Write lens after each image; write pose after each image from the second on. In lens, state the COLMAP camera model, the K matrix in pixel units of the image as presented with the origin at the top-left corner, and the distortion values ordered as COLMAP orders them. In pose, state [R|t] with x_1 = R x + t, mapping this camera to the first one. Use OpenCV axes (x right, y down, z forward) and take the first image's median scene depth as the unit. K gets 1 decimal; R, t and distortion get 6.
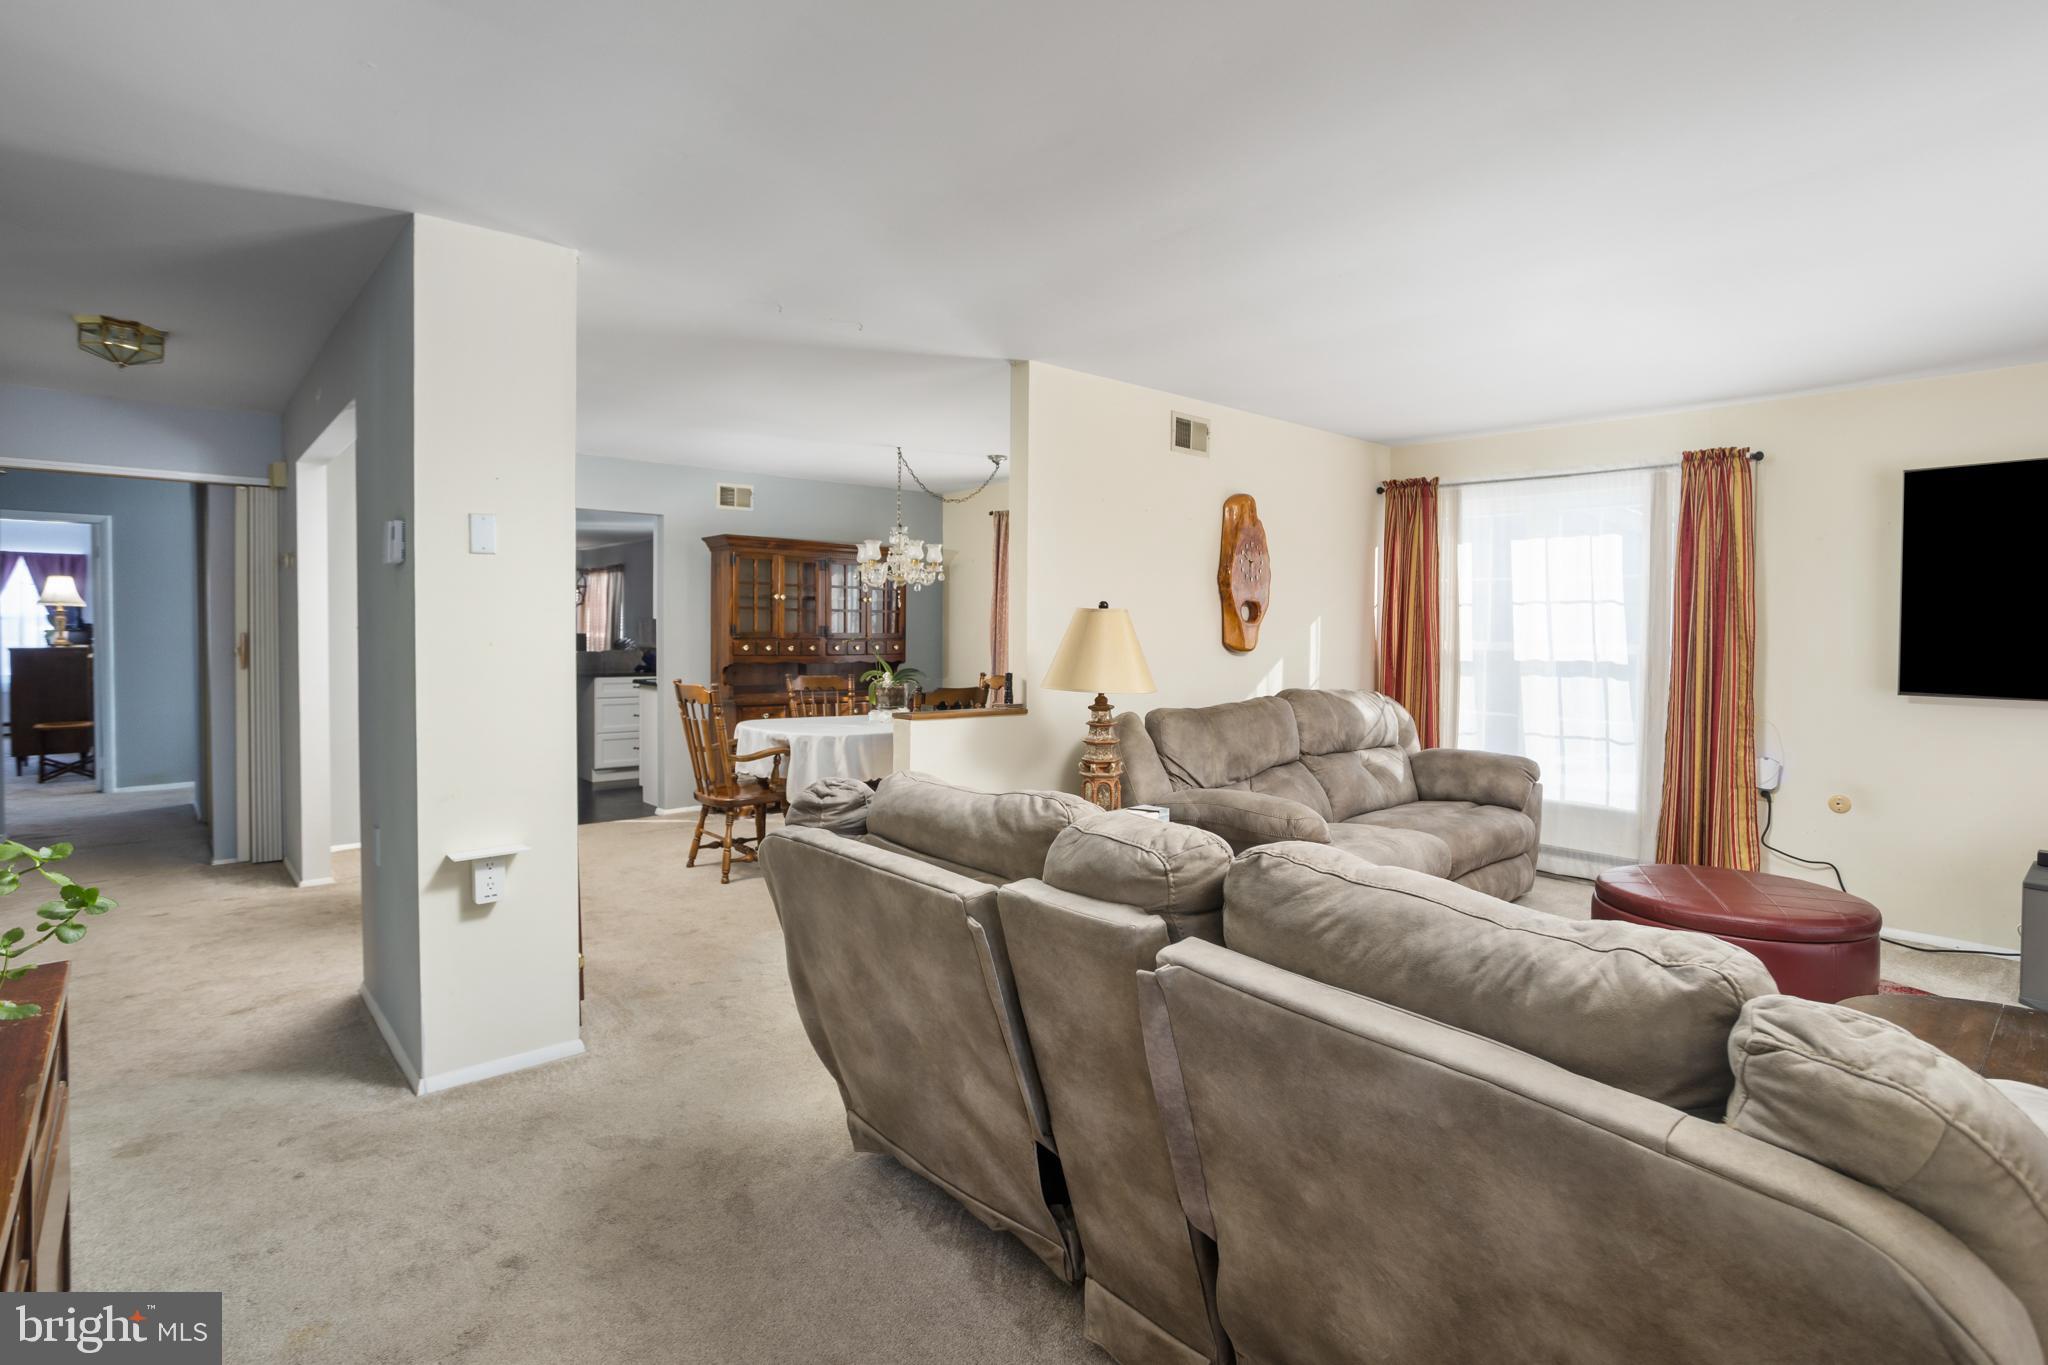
lens RADIAL K [[983.0, 0, 1018.3], [0, 983.0, 621.3], [0, 0, 1]] dist [-0.074117, 0.041550]
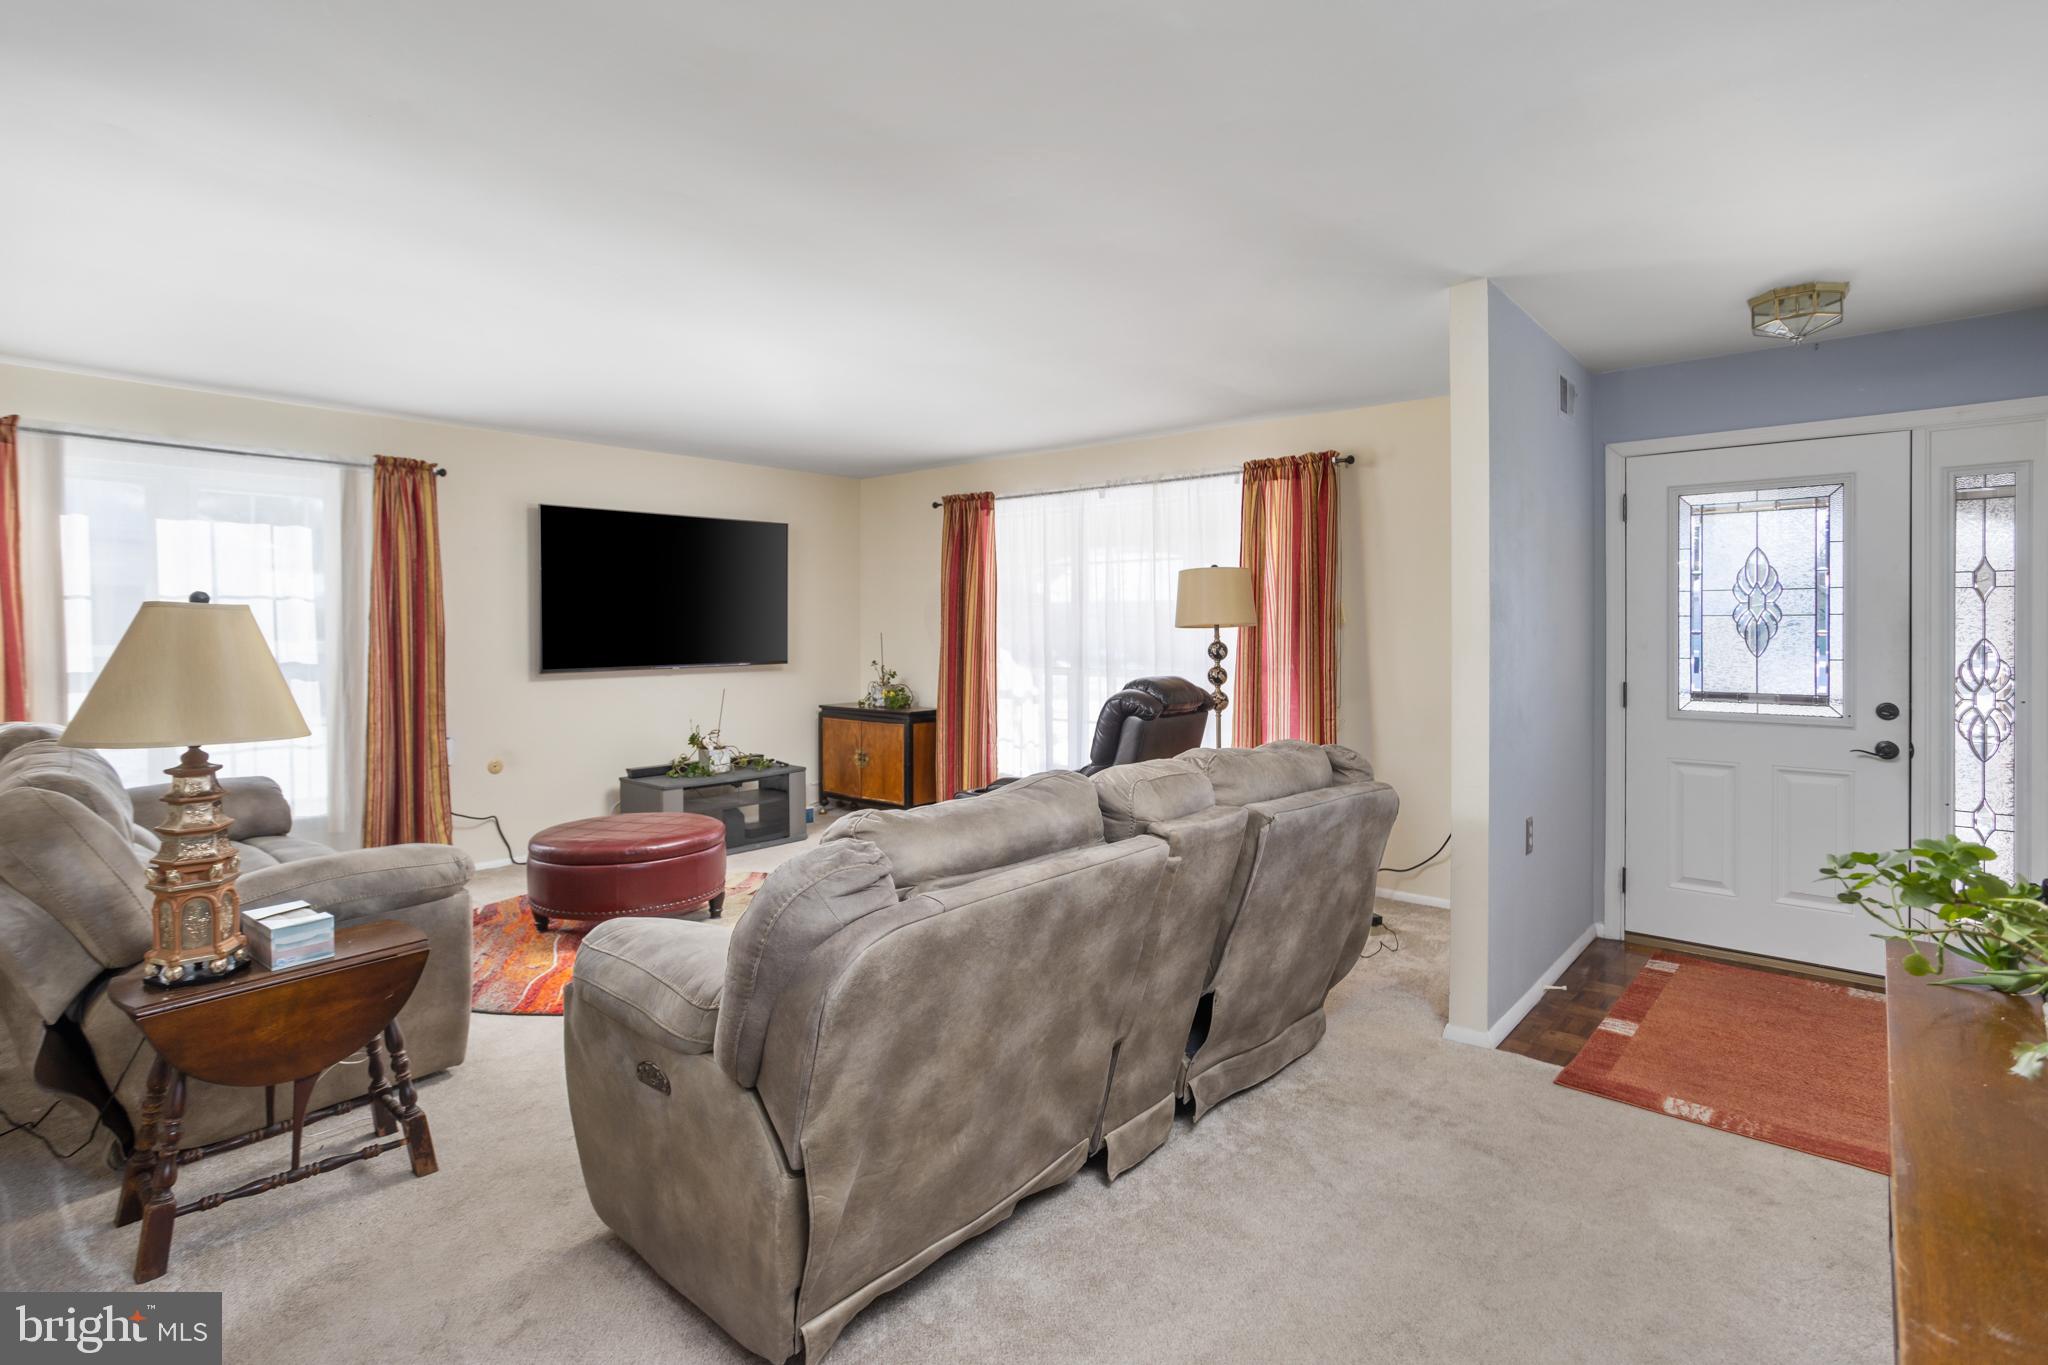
lens RADIAL K [[983.0, 0, 1018.3], [0, 983.0, 621.3], [0, 0, 1]] dist [-0.074117, 0.041550]
pose [[-0.124308, -0.008103, 0.992211, -0.435989], [0.000587, 0.999966, 0.008240, -0.005658], [-0.992243, 0.001607, -0.124299, 0.458886]]
